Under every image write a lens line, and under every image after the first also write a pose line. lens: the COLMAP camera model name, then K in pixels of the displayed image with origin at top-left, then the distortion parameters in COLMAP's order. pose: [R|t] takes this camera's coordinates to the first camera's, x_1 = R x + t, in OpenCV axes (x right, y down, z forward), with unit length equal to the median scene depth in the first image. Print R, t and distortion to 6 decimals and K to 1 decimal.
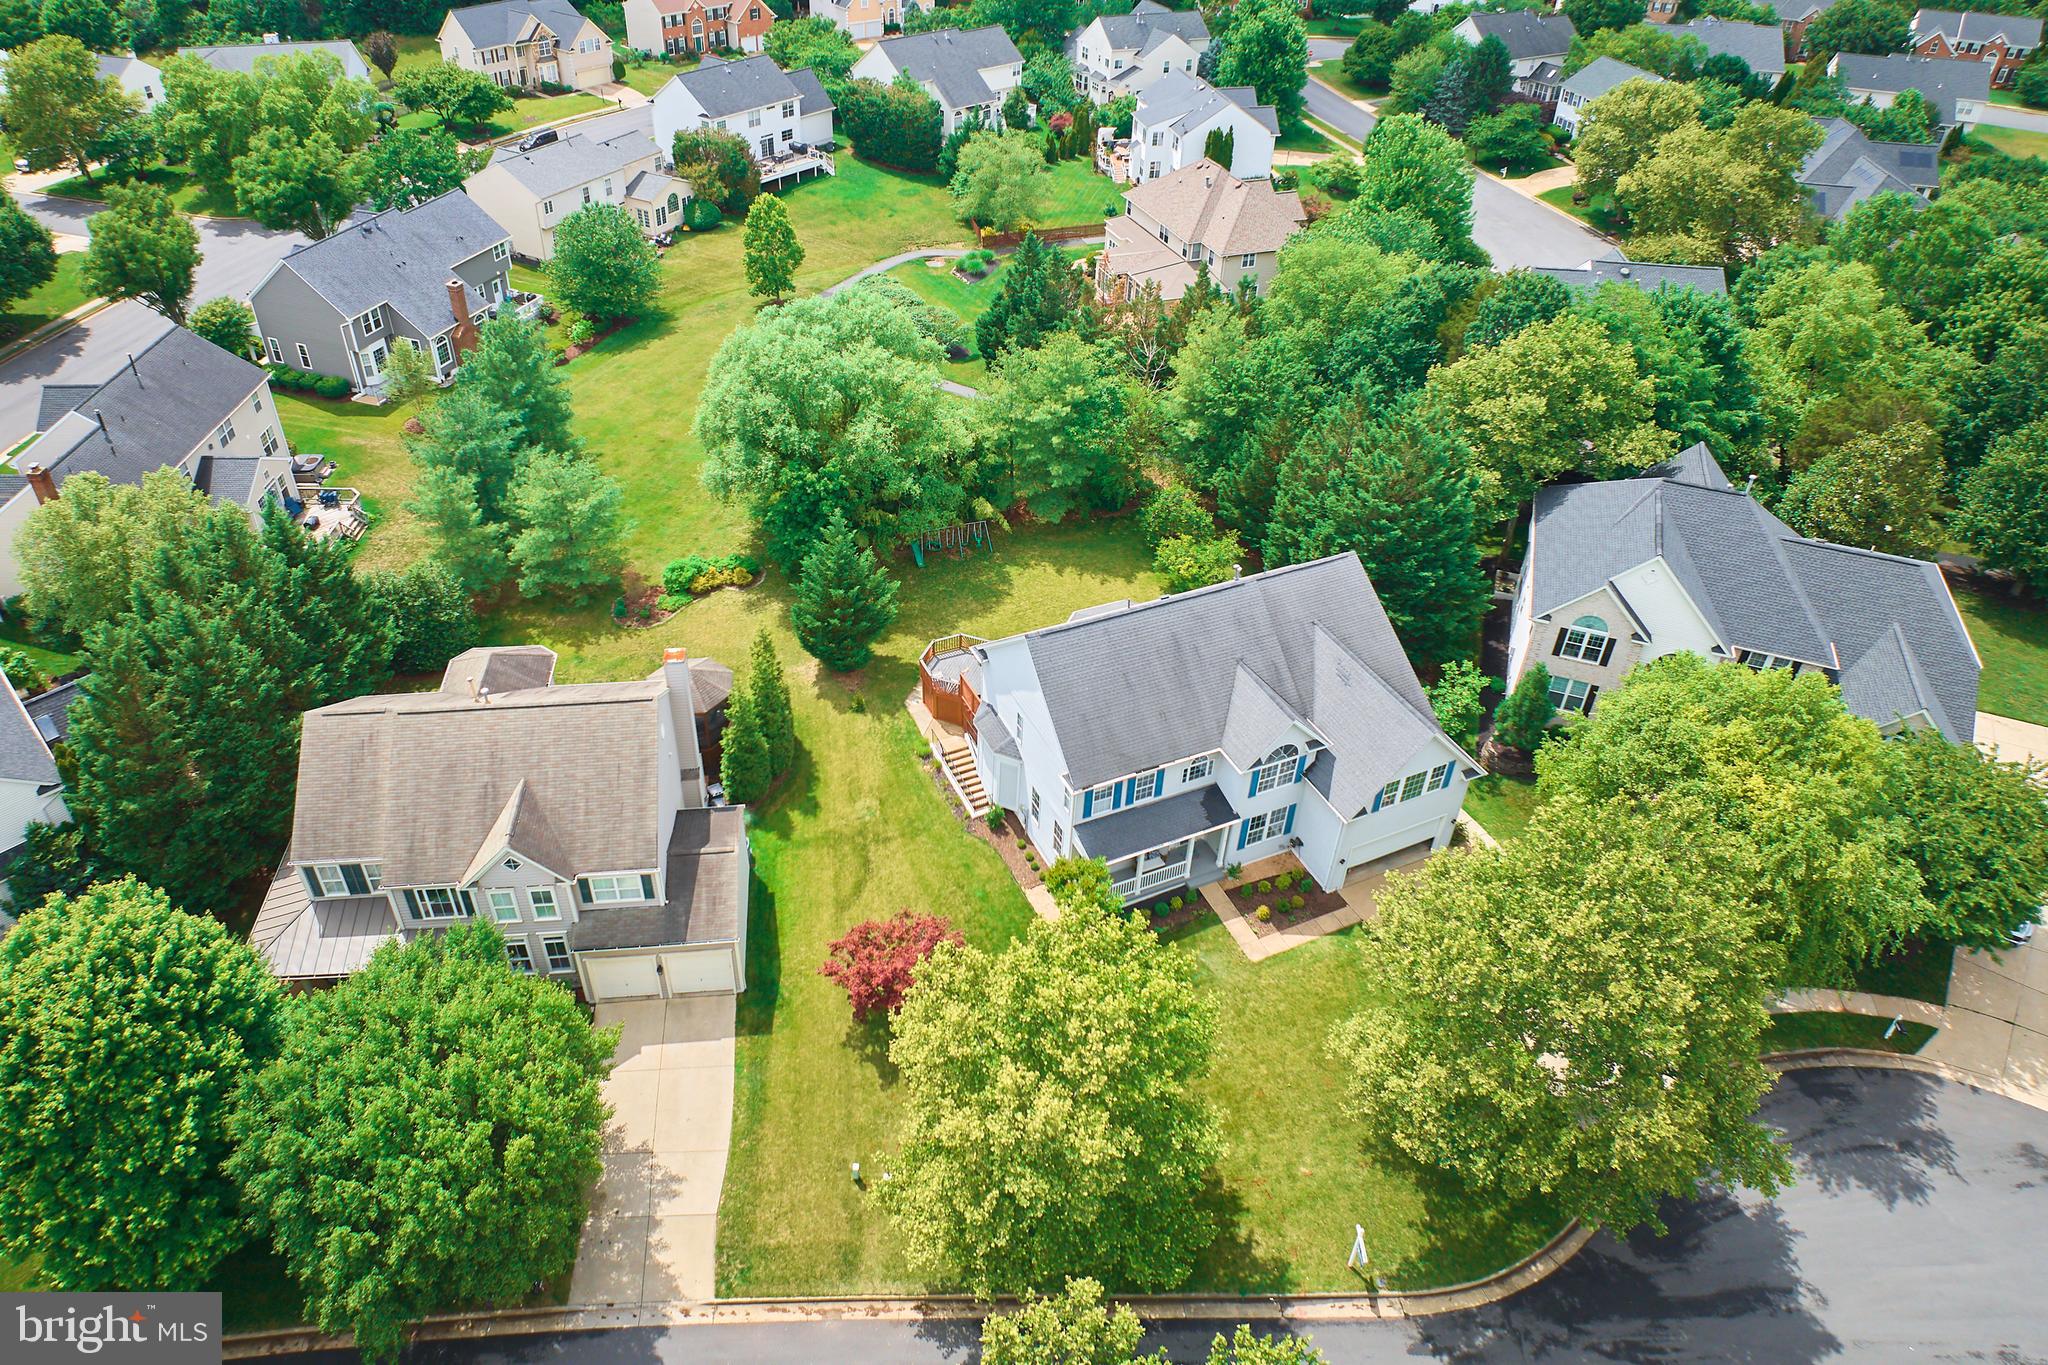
lens RADIAL K [[1299.8, 0, 953.1], [0, 1299.8, 579.4], [0, 0, 1]] dist [-0.059705, 0.005390]
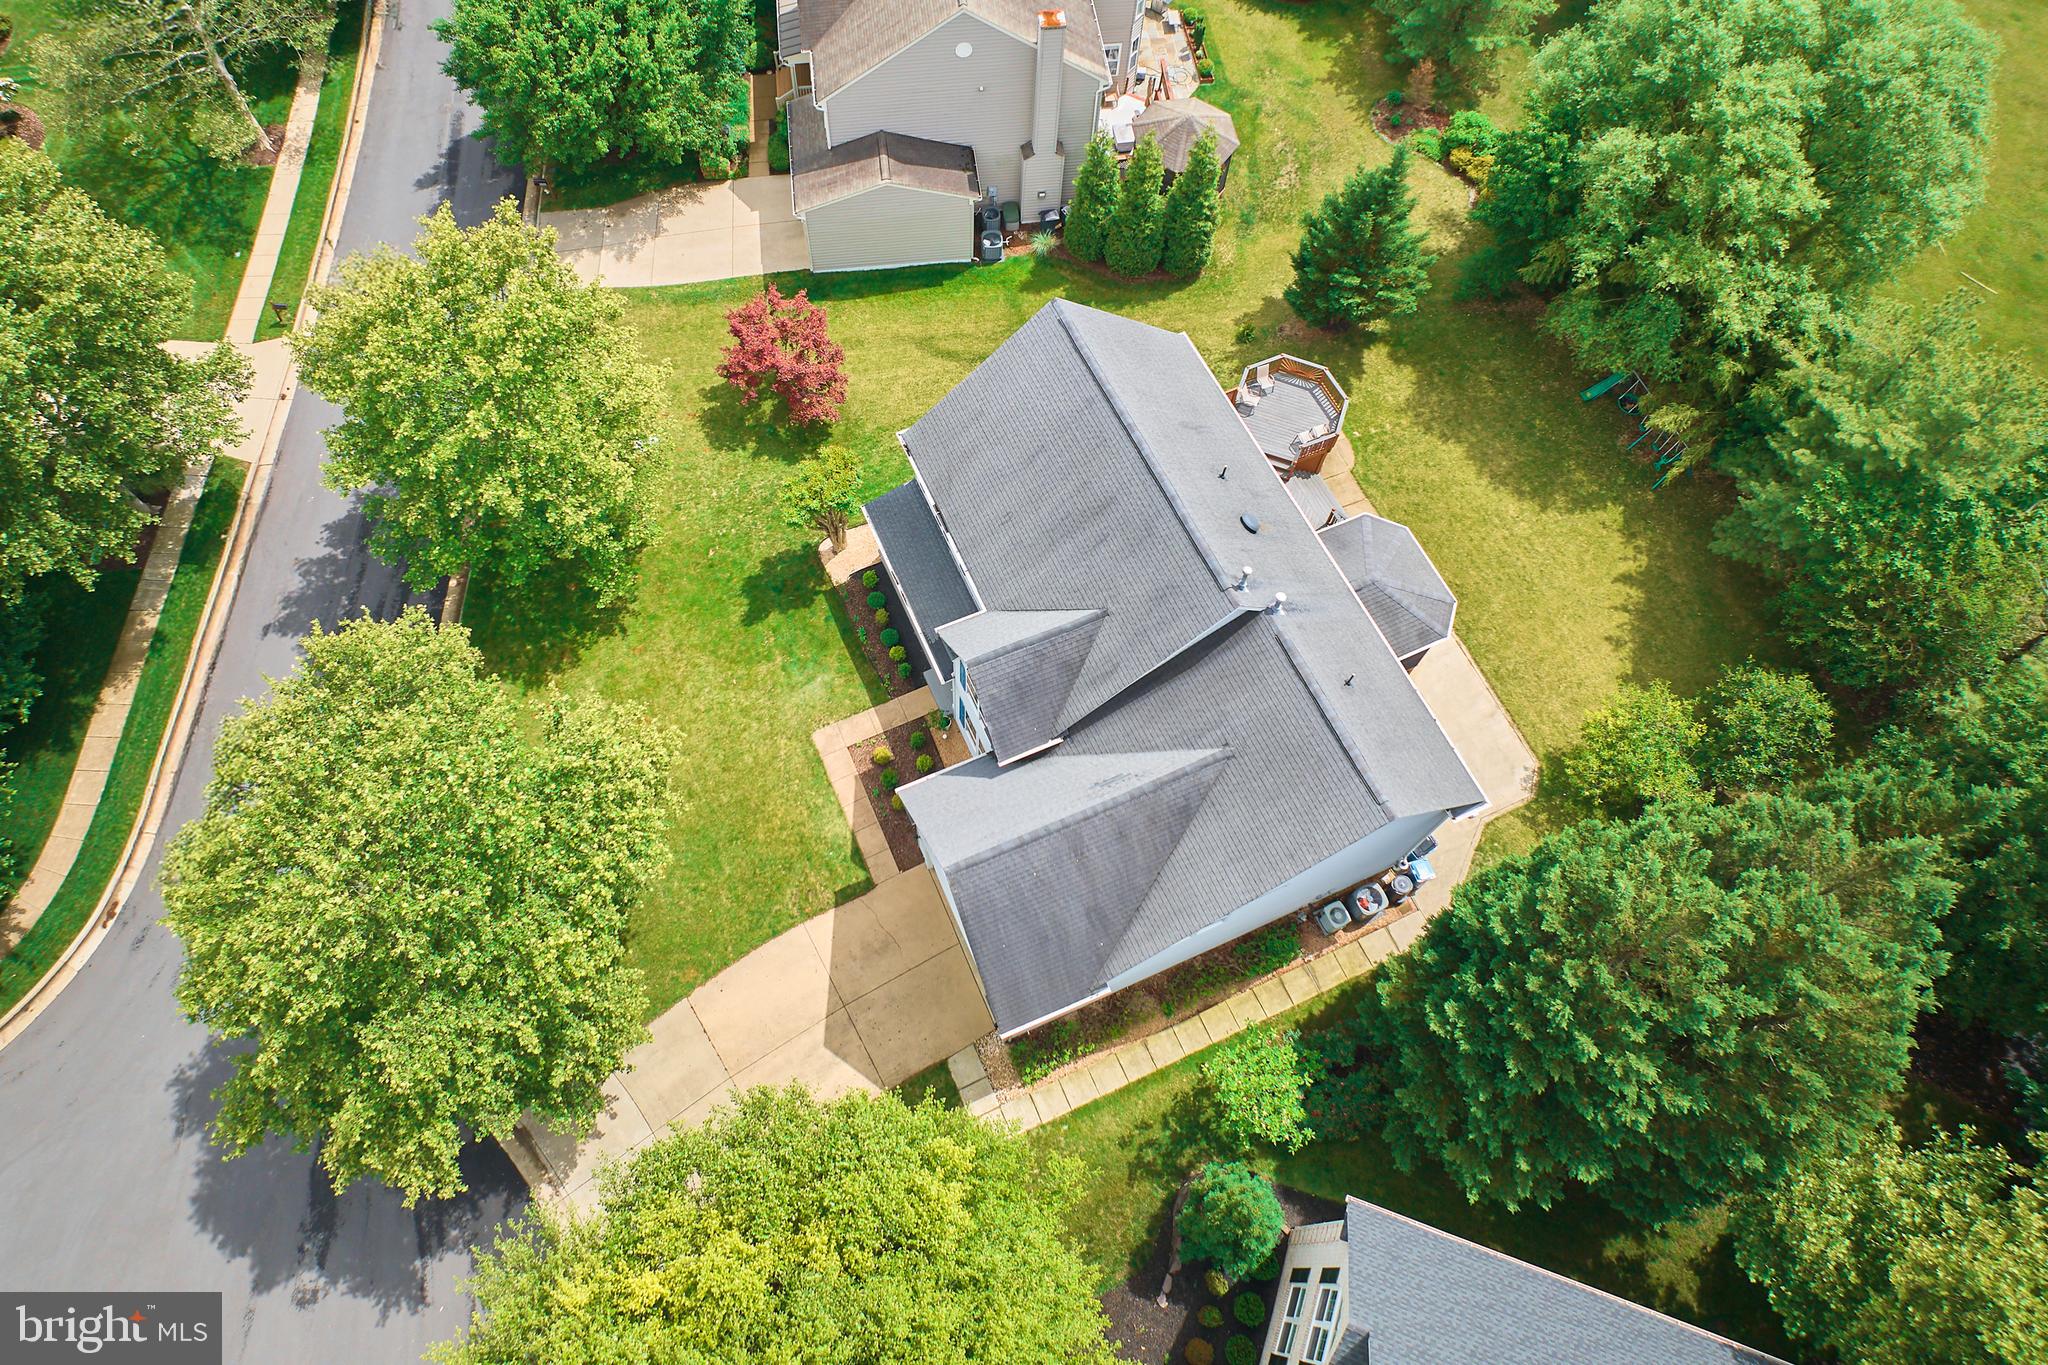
lens RADIAL K [[1299.8, 0, 953.1], [0, 1299.8, 579.4], [0, 0, 1]] dist [-0.059705, 0.005390]
pose [[0.008019, 0.874885, -0.484265, 0.375568], [-0.563402, 0.404051, 0.720639, -0.264420], [0.826144, 0.267058, 0.496152, 0.440862]]
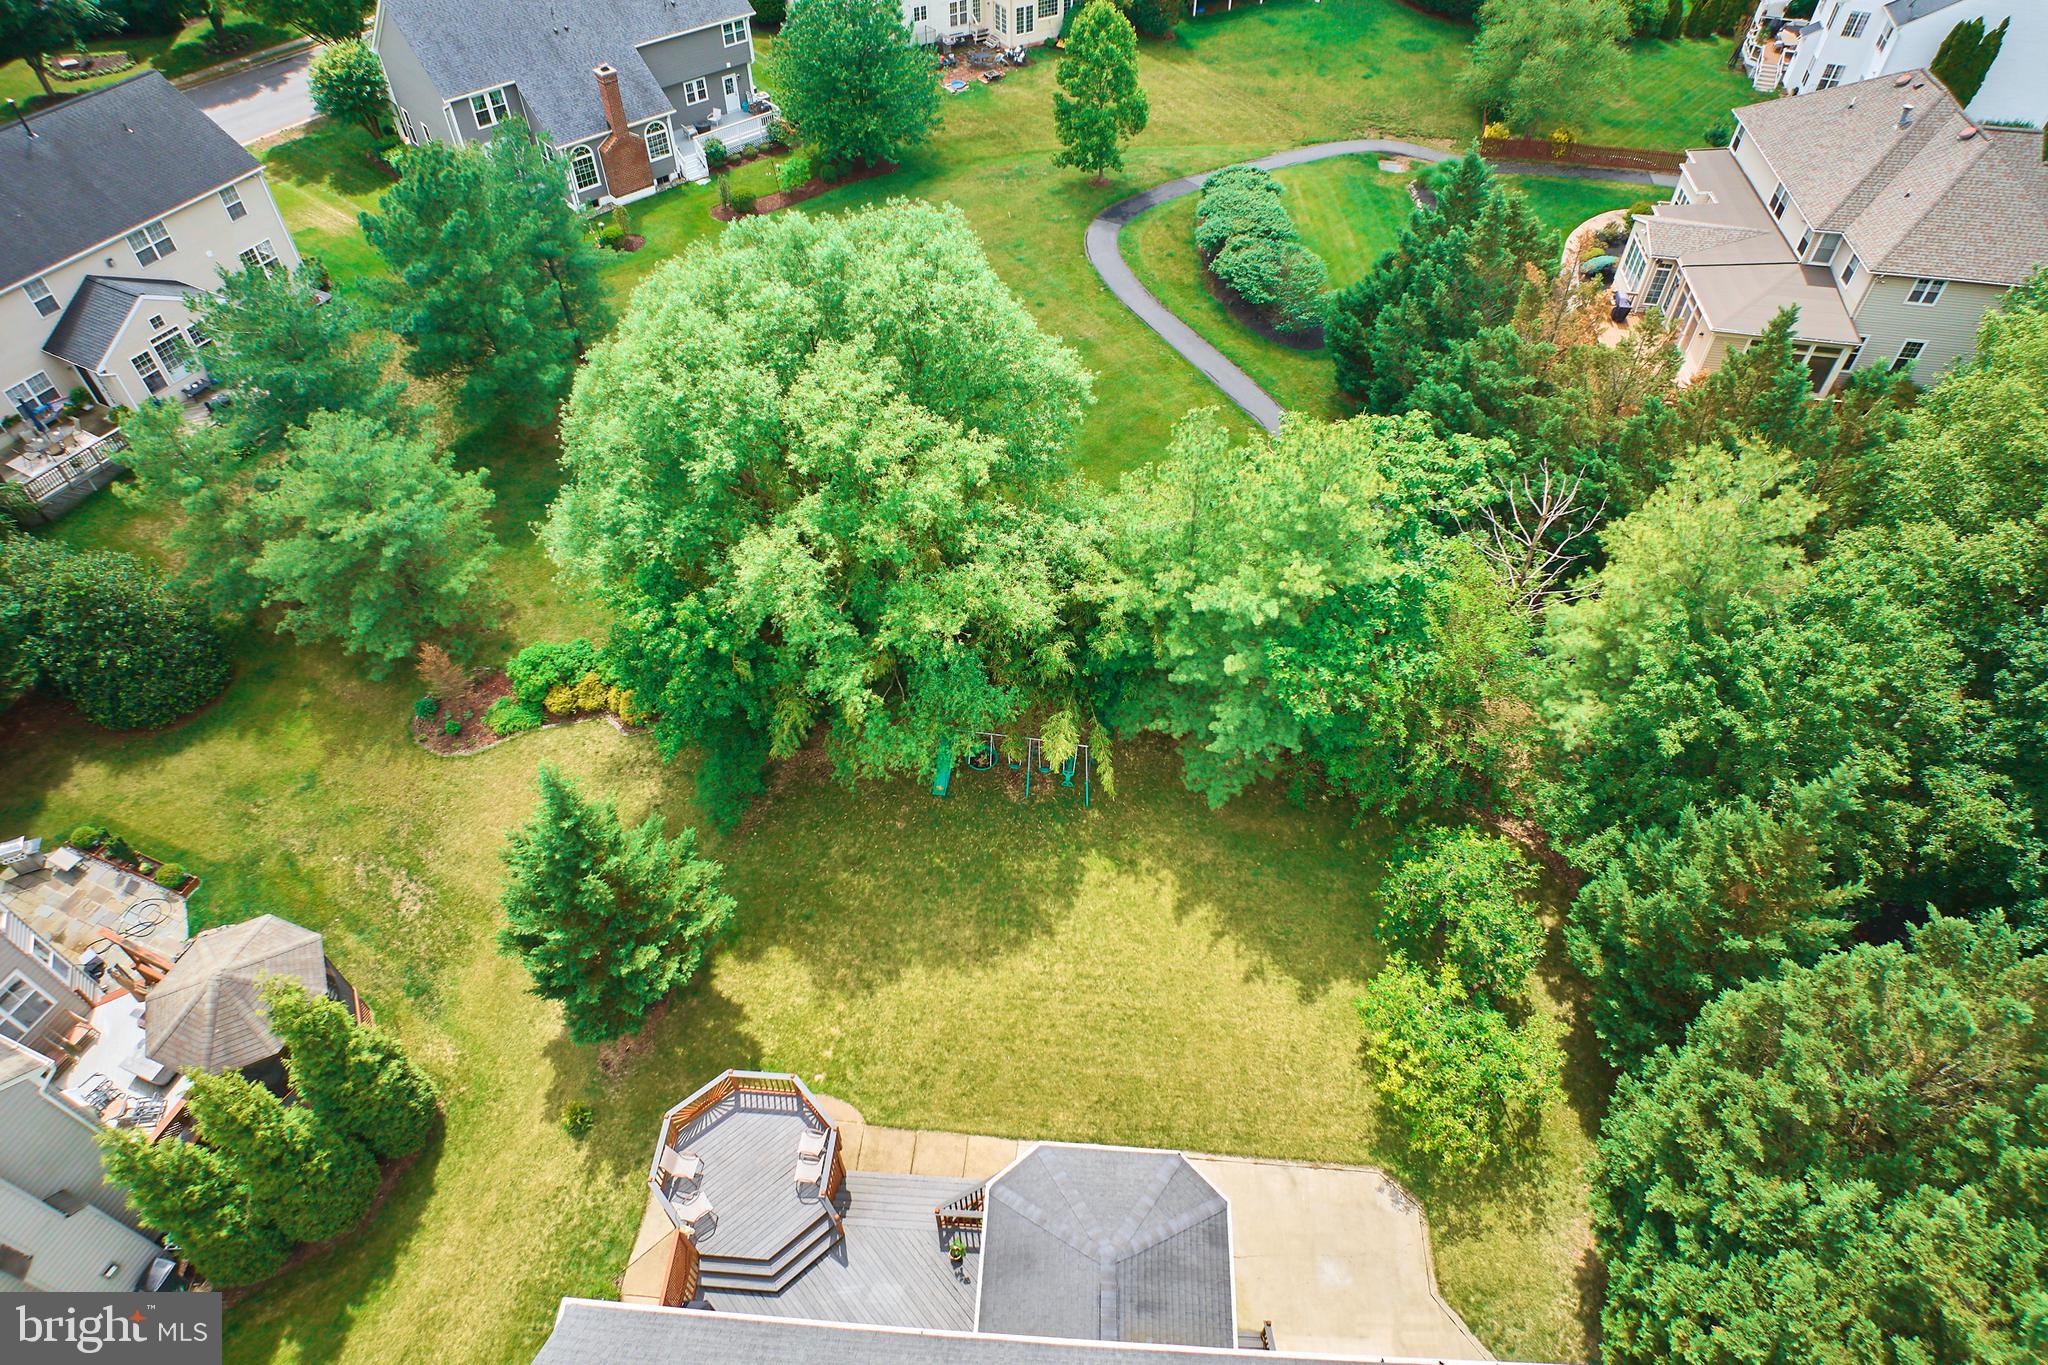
lens RADIAL K [[1203.9, 0, 1024.0], [0, 1203.9, 682.5], [0, 0, 1]] dist [-0.077572, 0.029230]
pose [[0.894574, 0.324511, -0.307296, 0.139483], [-0.248833, 0.932806, 0.260681, -0.185544], [0.371241, -0.156733, 0.915213, 0.591825]]
